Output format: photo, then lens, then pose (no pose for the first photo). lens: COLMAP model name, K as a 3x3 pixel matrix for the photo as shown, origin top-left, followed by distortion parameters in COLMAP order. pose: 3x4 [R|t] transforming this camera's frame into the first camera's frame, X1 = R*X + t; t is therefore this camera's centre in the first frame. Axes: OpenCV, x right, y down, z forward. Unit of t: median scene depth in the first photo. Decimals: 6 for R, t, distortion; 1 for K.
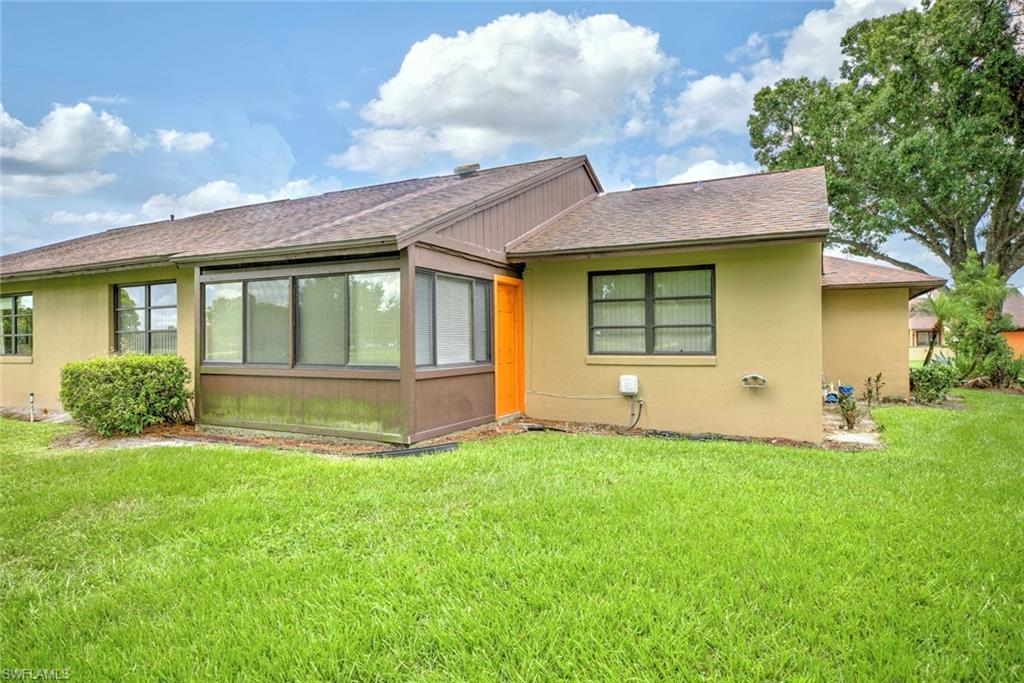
lens RADIAL K [[575.7, 0, 512.3], [0, 575.7, 344.7], [0, 0, 1]] dist [-0.002362, -0.000576]
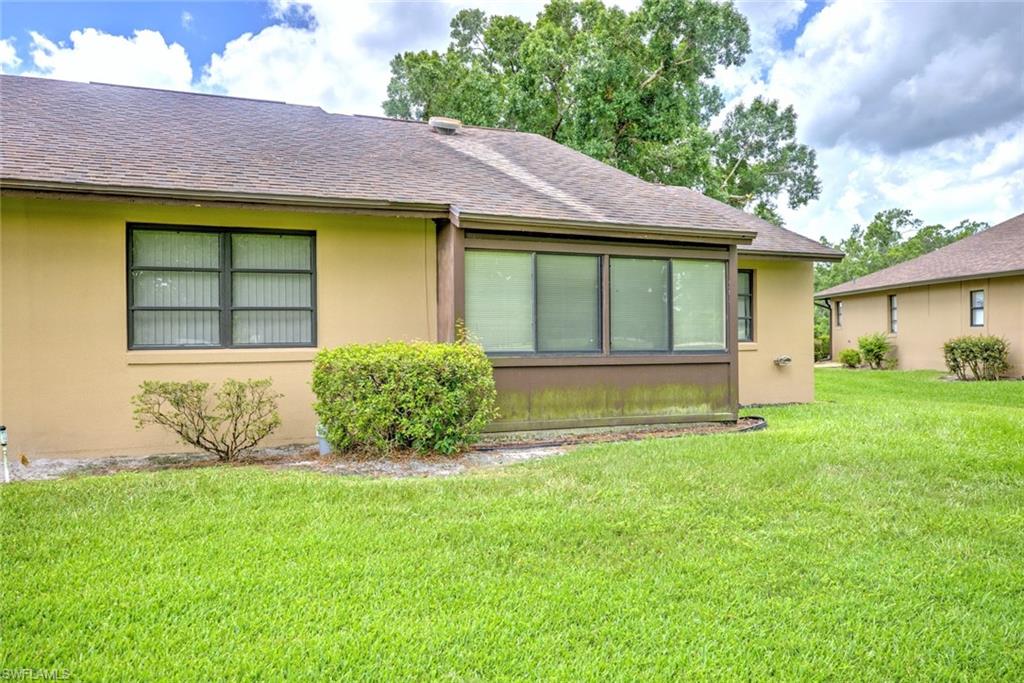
lens RADIAL K [[839.3, 0, 511.5], [0, 839.3, 336.1], [0, 0, 1]] dist [0.008118, 0.002105]
pose [[0.658362, -0.004358, 0.752689, -1.444525], [0.003870, 0.999990, 0.002404, 0.005507], [-0.752692, 0.001330, 0.658372, 0.231729]]
